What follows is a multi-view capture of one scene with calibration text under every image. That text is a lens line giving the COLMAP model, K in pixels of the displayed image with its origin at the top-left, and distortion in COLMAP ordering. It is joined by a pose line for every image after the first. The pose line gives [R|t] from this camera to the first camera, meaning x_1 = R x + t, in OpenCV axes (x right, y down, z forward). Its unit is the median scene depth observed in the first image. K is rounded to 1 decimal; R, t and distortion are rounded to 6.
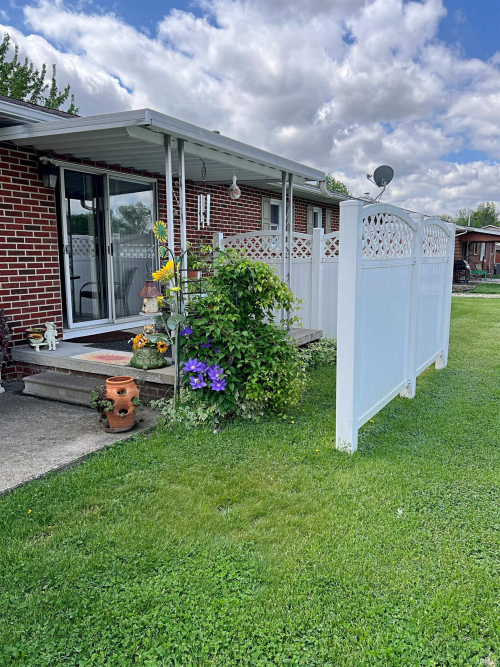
lens RADIAL K [[516.5, 0, 250.0], [0, 516.5, 333.5], [0, 0, 1]] dist [0.076581, 0.000506]
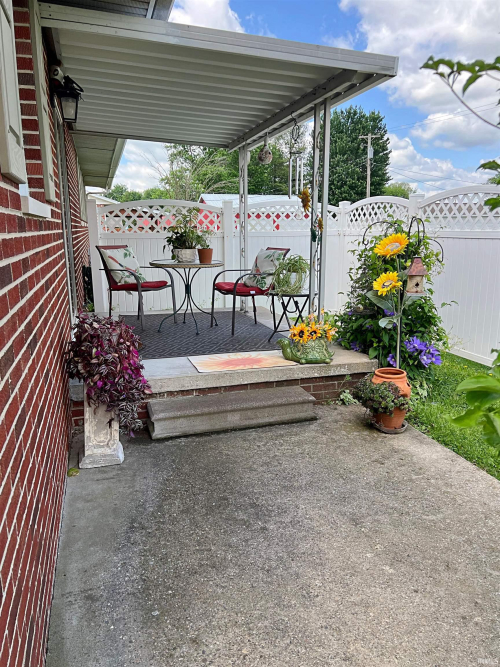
lens RADIAL K [[516.5, 0, 250.0], [0, 516.5, 333.5], [0, 0, 1]] dist [0.076581, 0.000506]
pose [[0.690349, -0.187742, 0.698692, -0.854102], [0.132403, 0.982218, 0.133105, -0.104960], [-0.711258, 0.000620, 0.702931, 0.458434]]
